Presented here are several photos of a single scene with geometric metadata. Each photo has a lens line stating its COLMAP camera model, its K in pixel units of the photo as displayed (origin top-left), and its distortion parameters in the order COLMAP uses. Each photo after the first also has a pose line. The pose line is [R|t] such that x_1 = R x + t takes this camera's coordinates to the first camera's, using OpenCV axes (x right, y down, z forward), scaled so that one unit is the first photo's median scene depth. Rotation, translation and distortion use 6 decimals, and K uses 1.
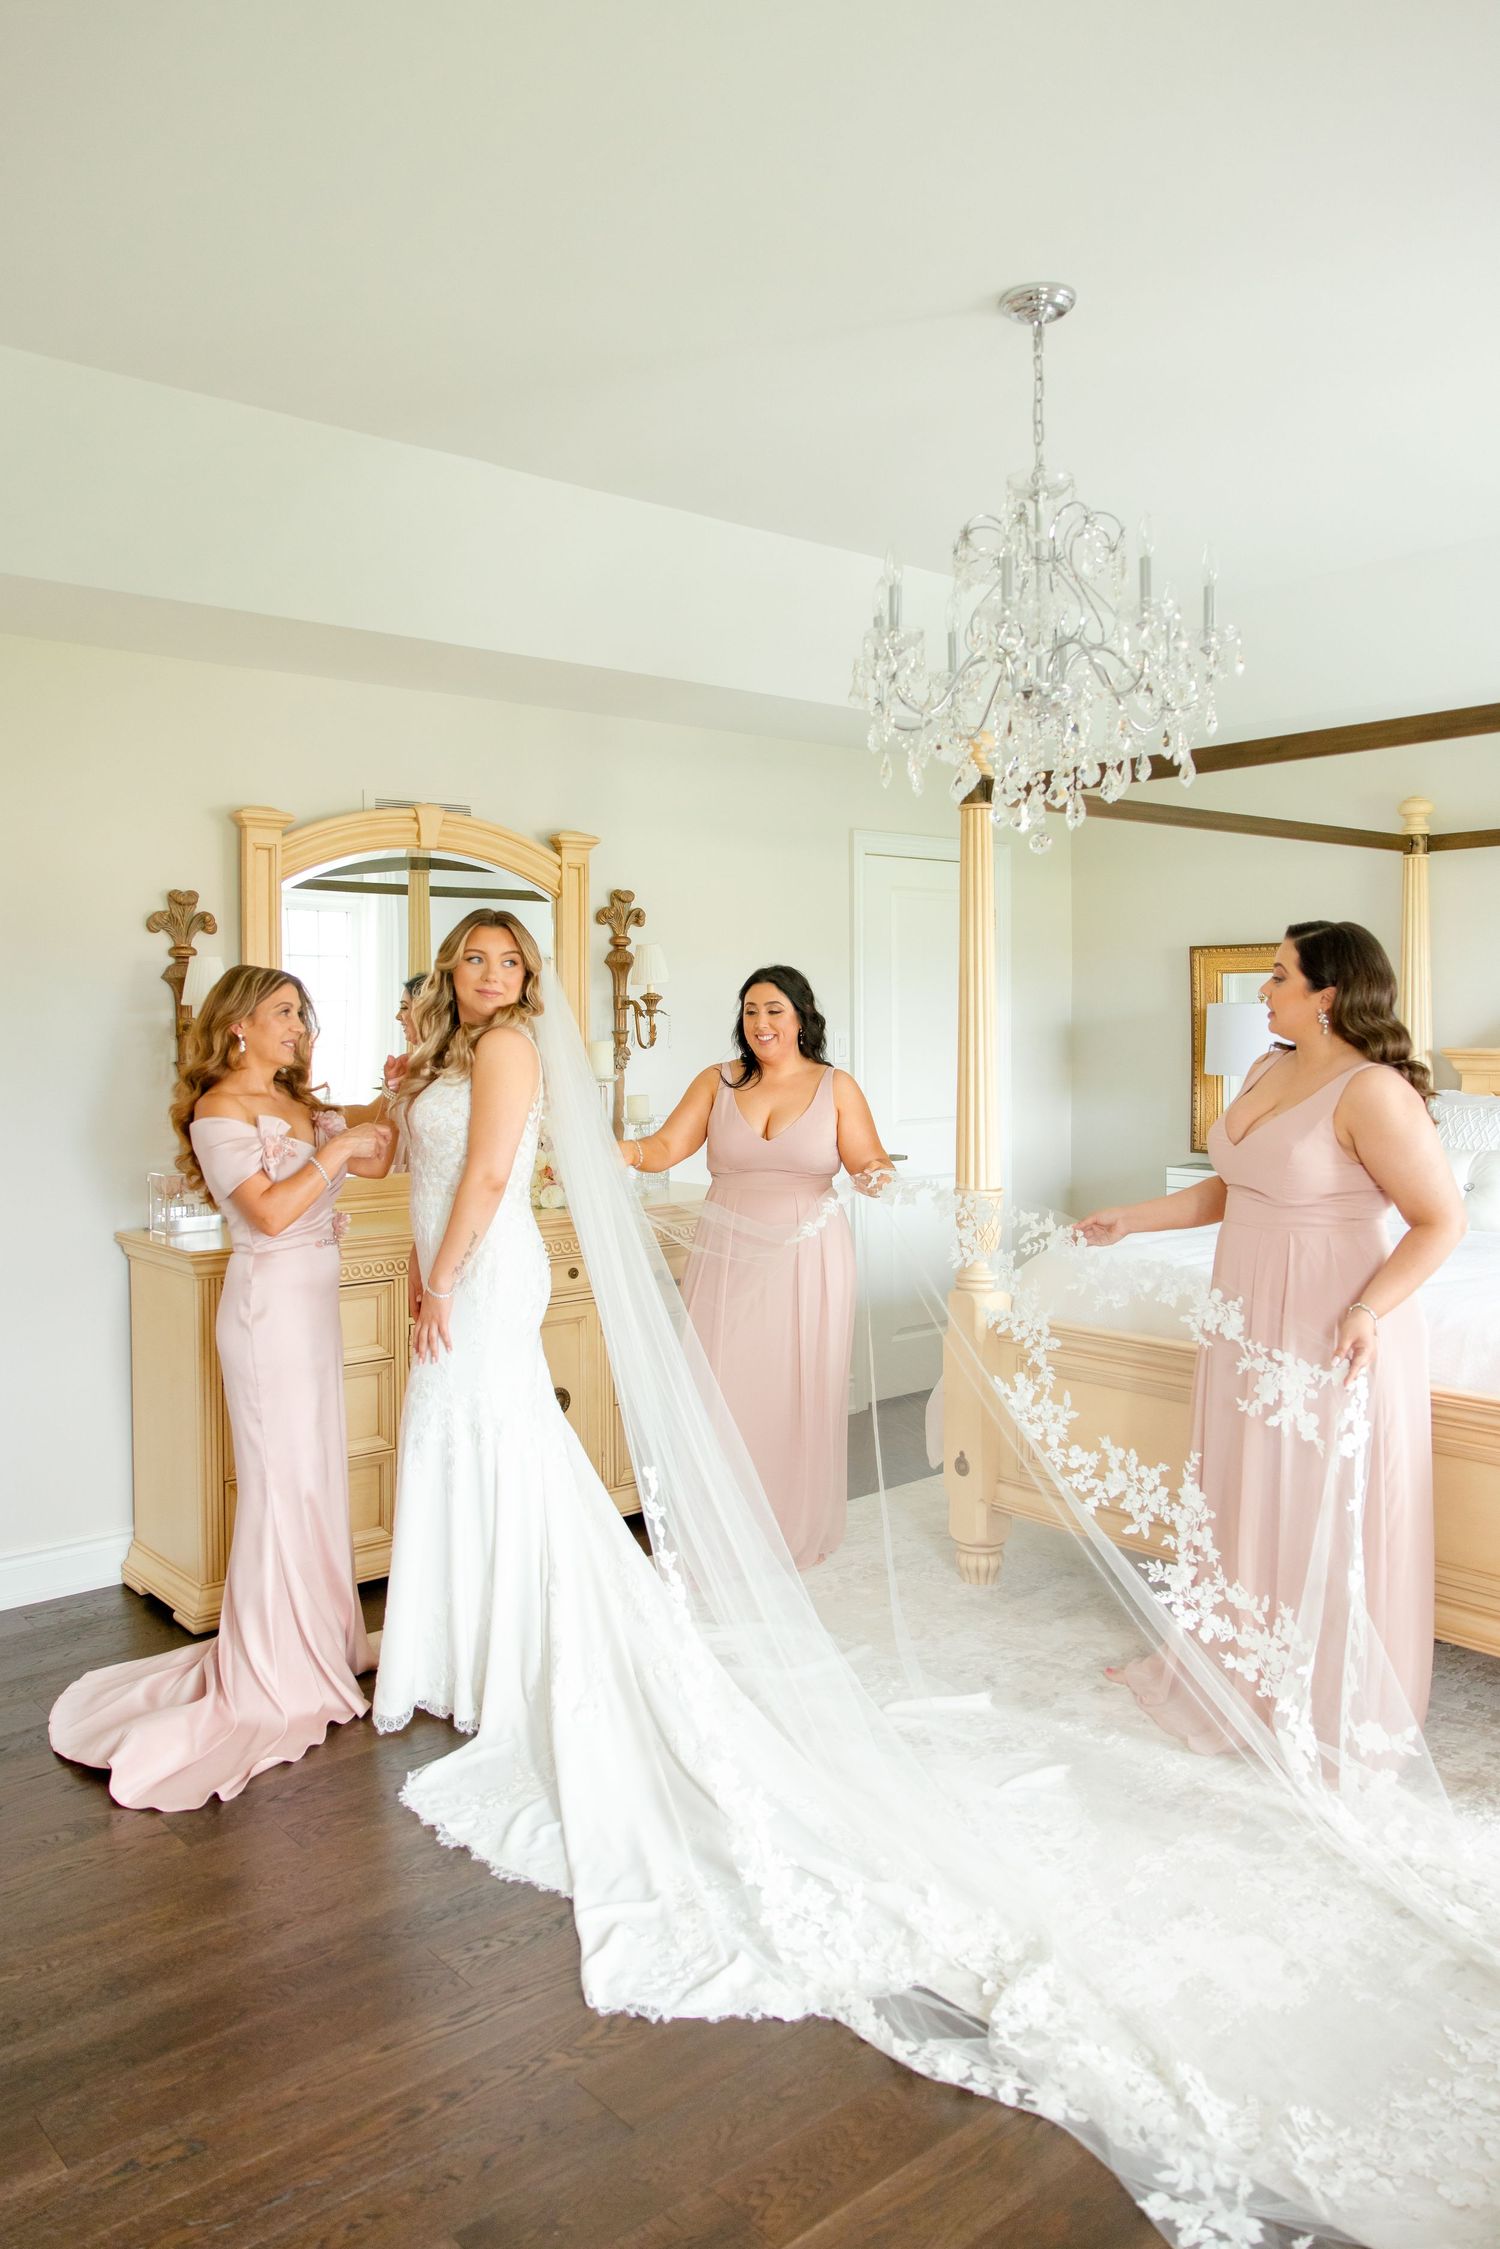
lens RADIAL K [[1624.0, 0, 745.9], [0, 1624.0, 1054.5], [0, 0, 1]] dist [-0.036815, 0.063205]
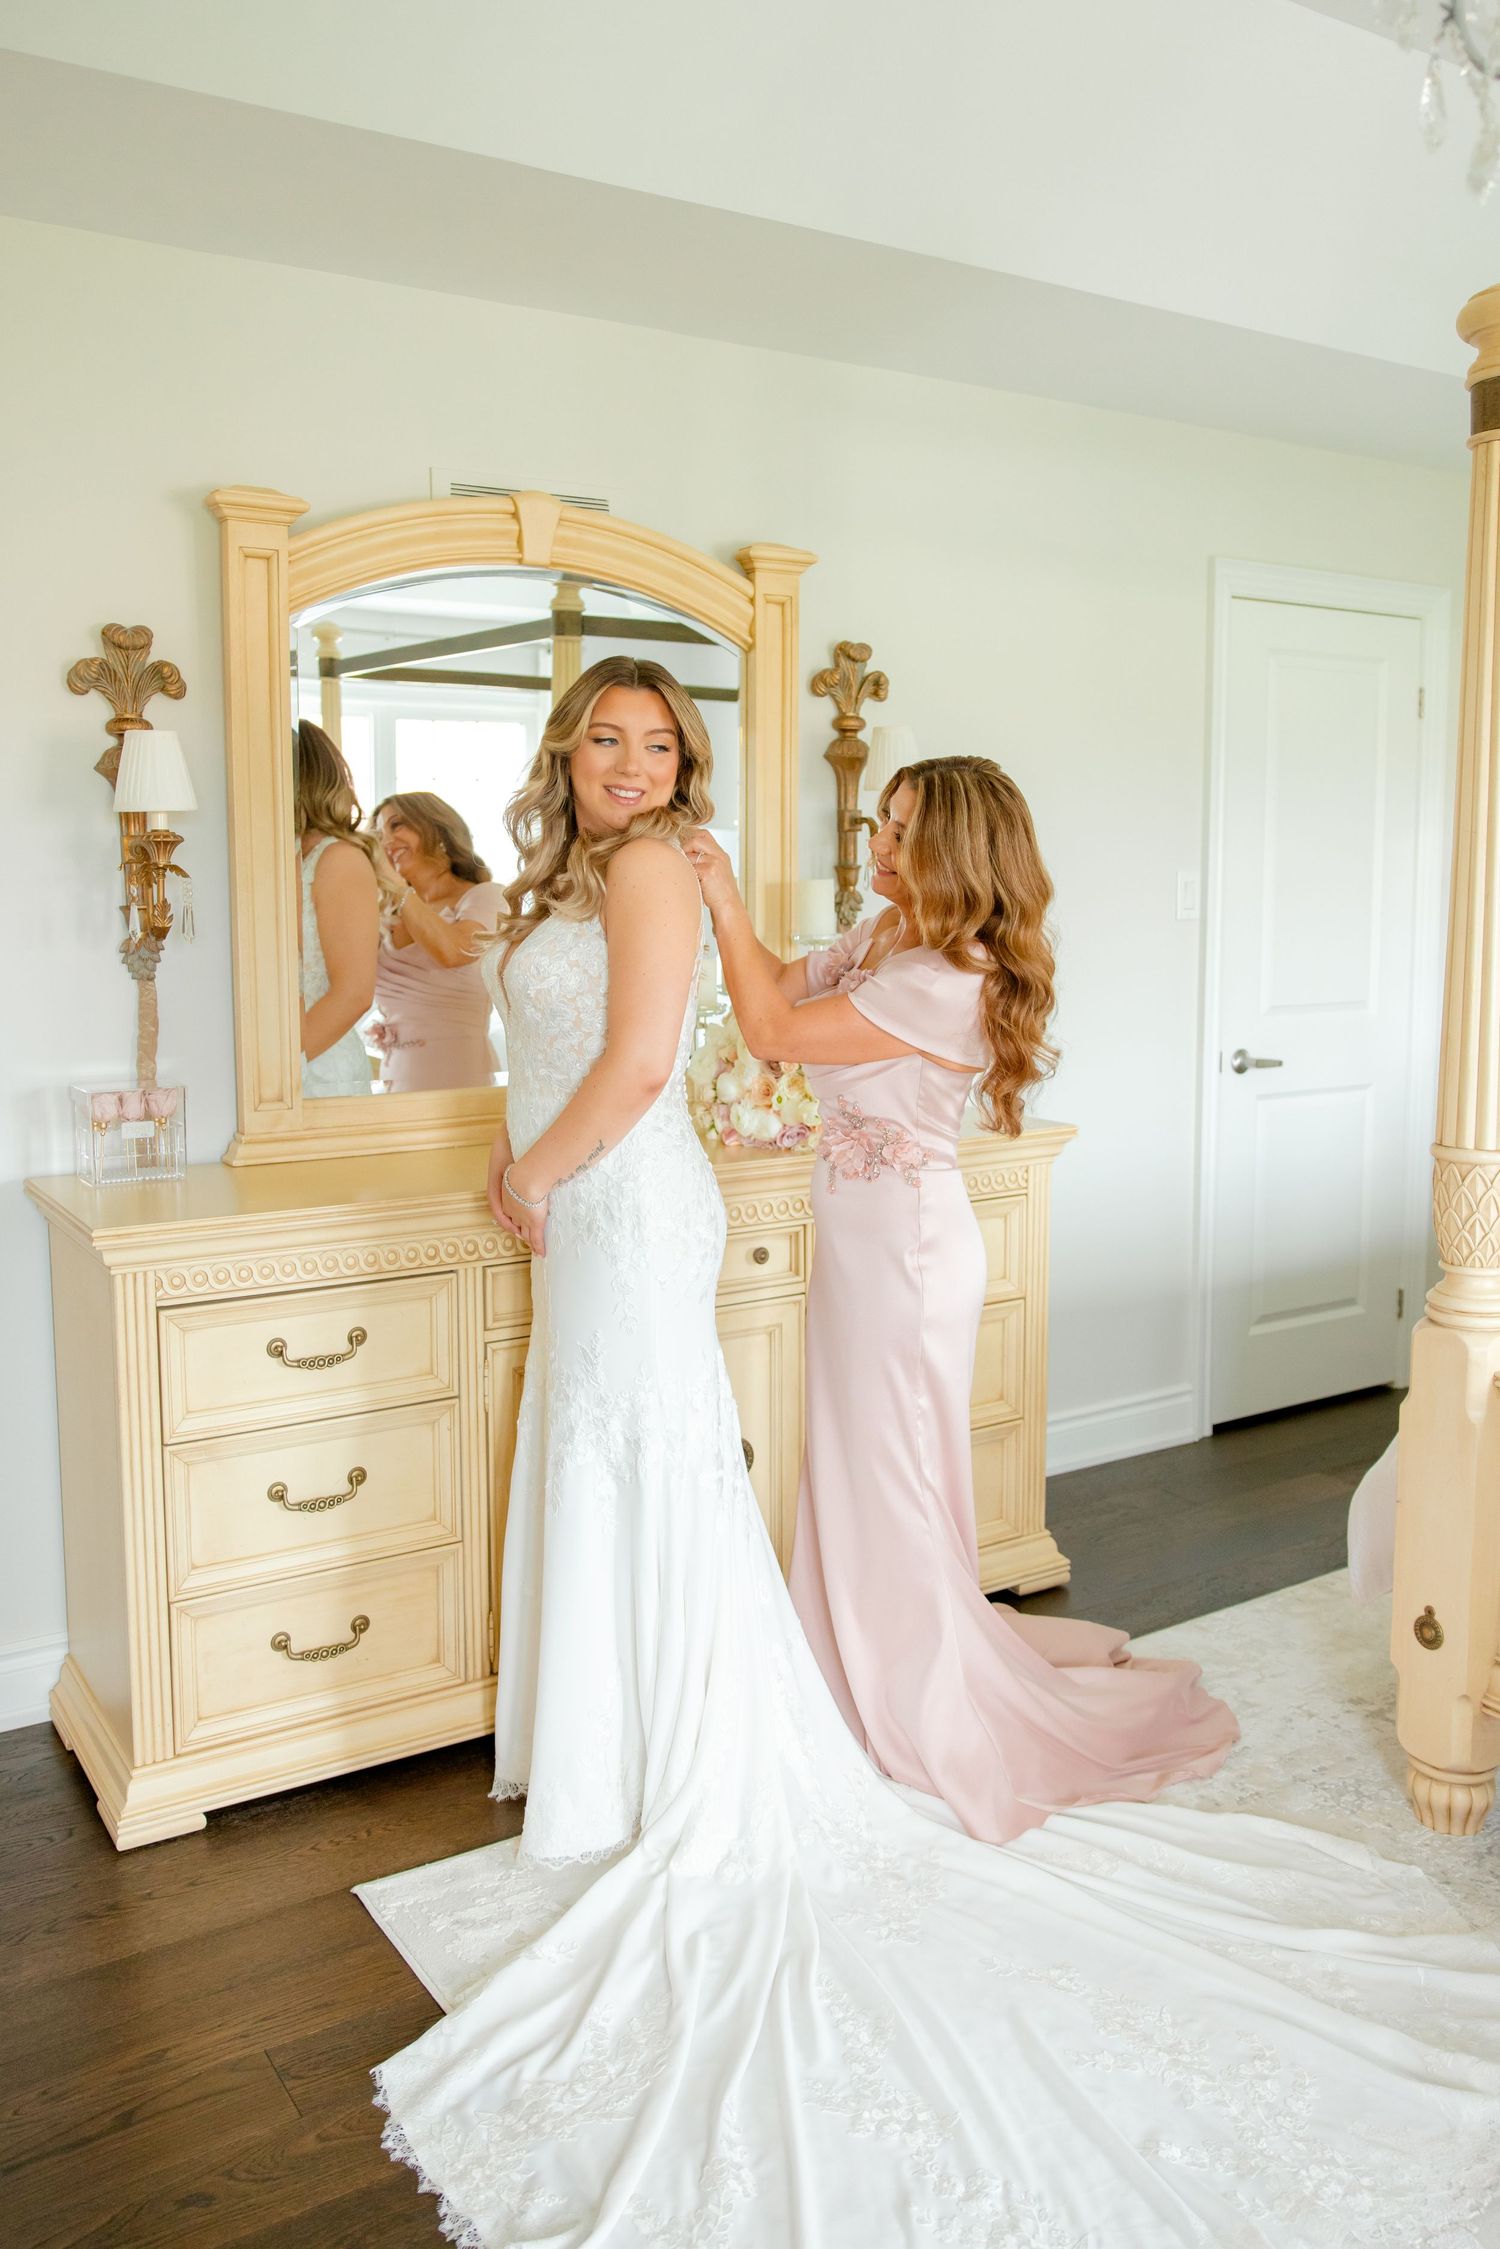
lens RADIAL K [[1776.9, 0, 751.7], [0, 1776.9, 1063.3], [0, 0, 1]] dist [-0.024288, 0.009279]
pose [[0.989215, 0.018443, -0.145303, -0.013105], [-0.006267, 0.996462, 0.083815, 0.005734], [0.146335, -0.082000, 0.985831, 0.343243]]
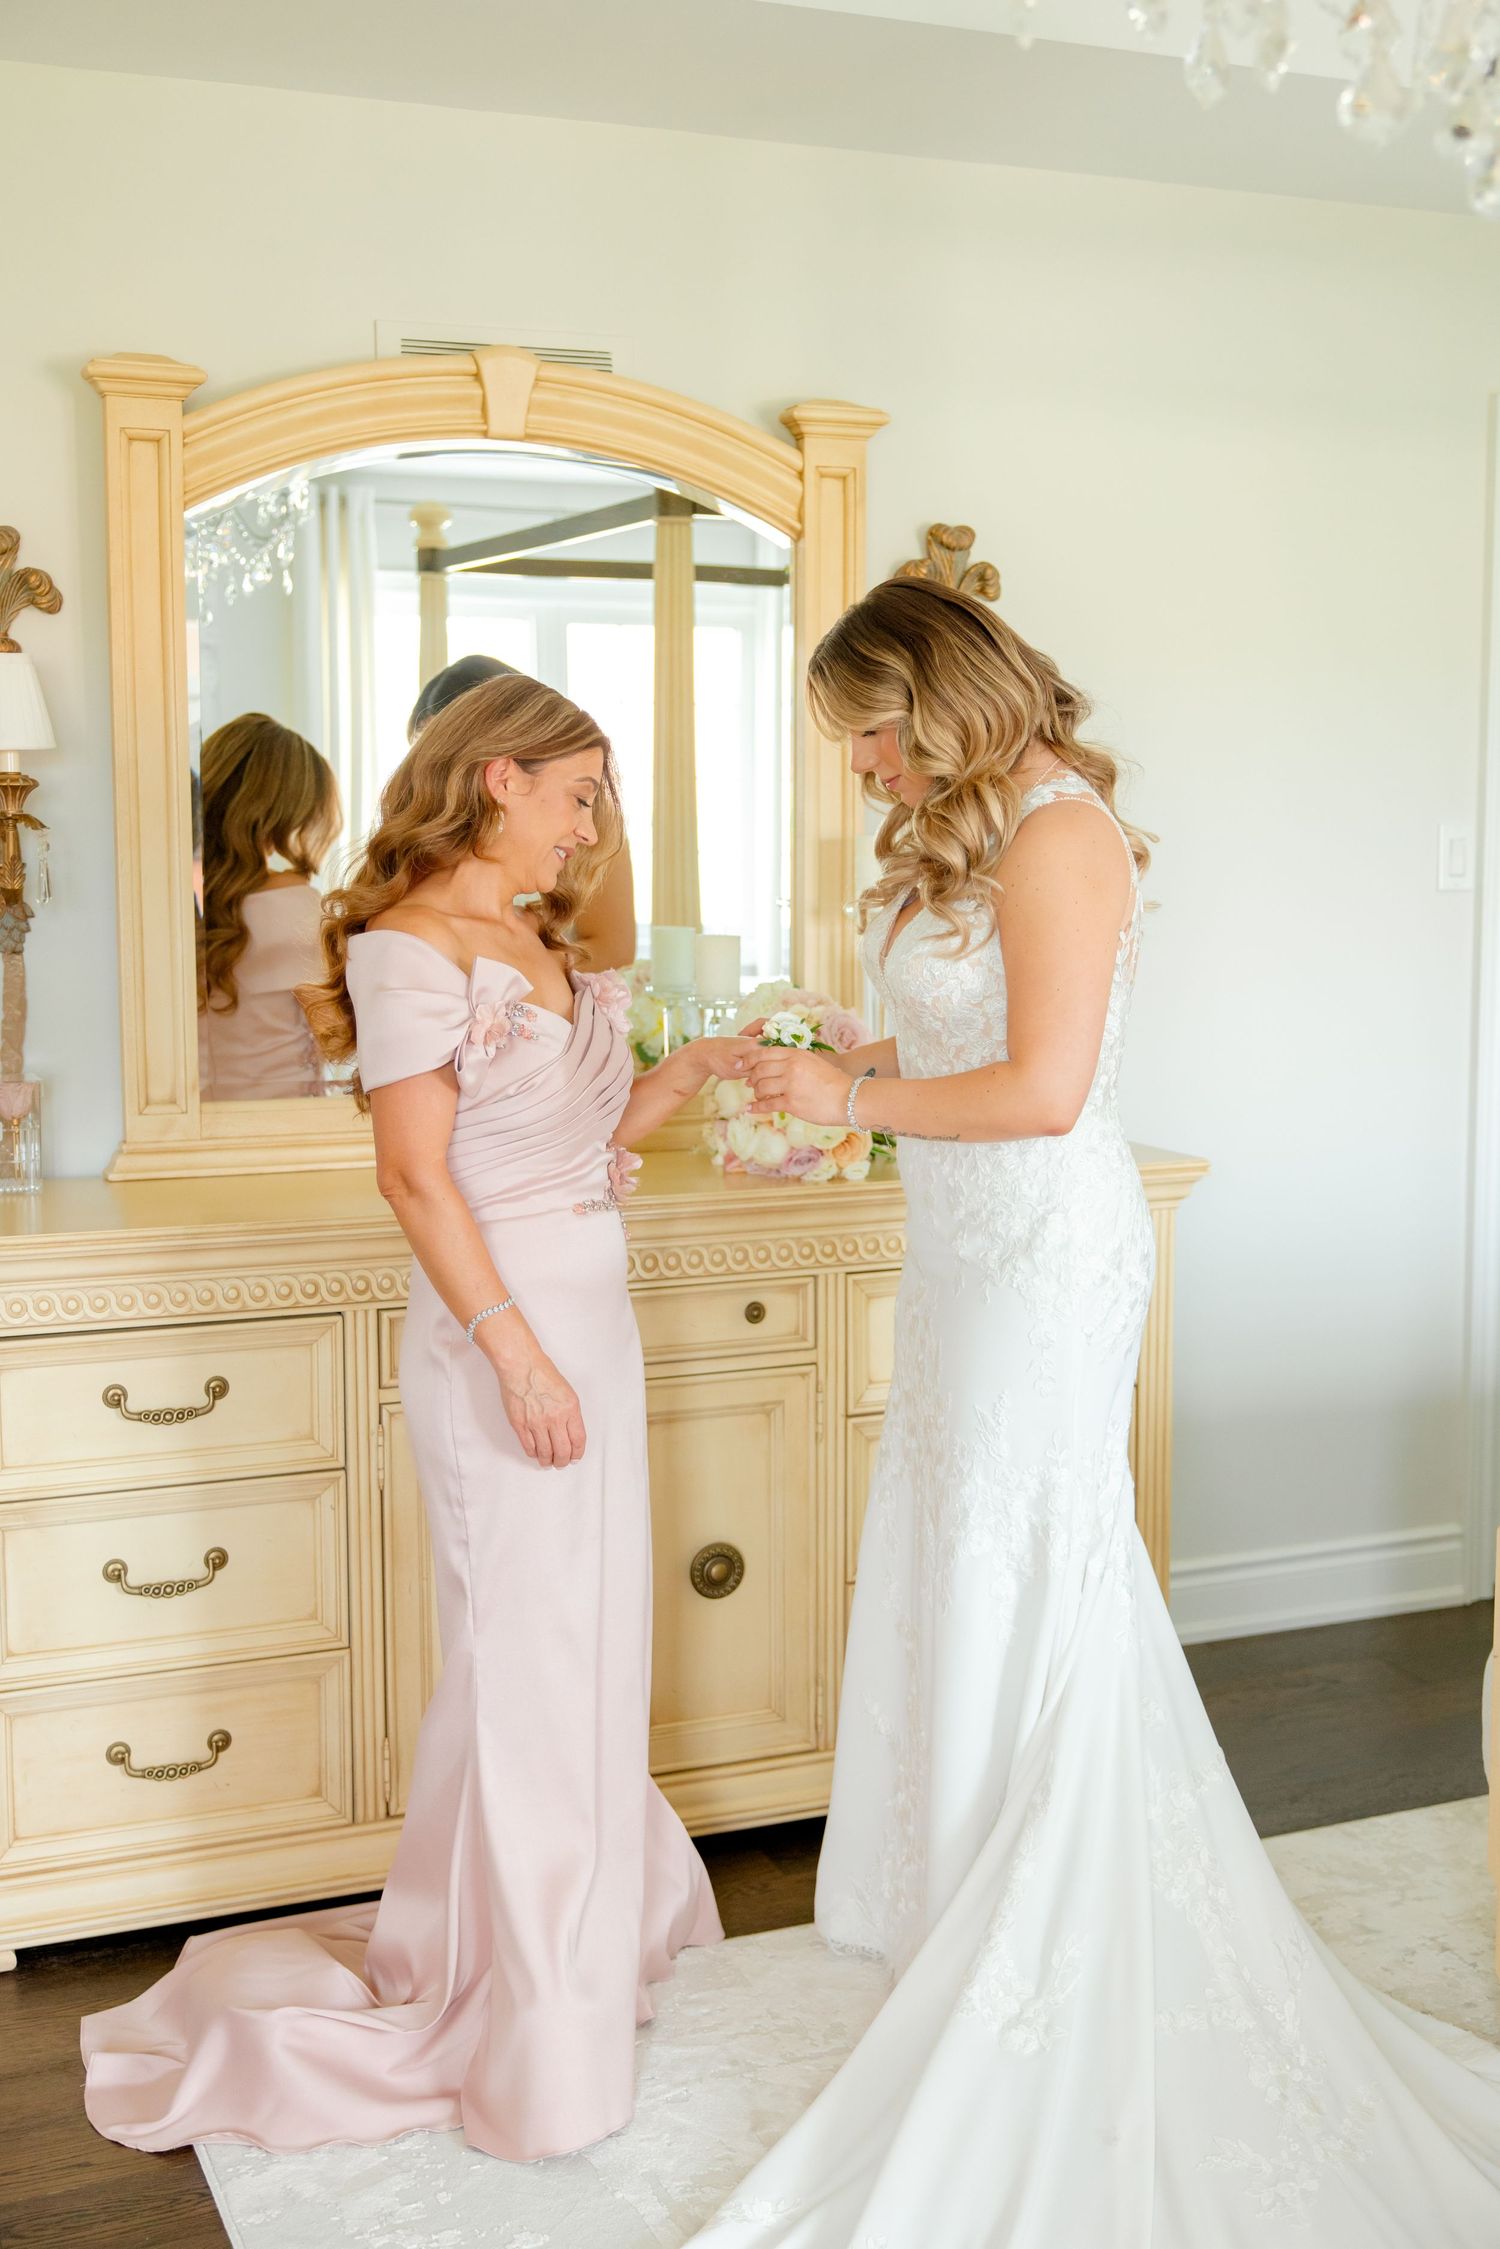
lens RADIAL K [[2487.4, 0, 779.5], [0, 2487.4, 1091.4], [0, 0, 1]] dist [-0.000701, -0.009533]
pose [[0.950977, 0.036916, -0.307049, 0.128225], [-0.011438, 0.996369, 0.084365, 0.006568], [0.309049, -0.076717, 0.947947, 0.306167]]
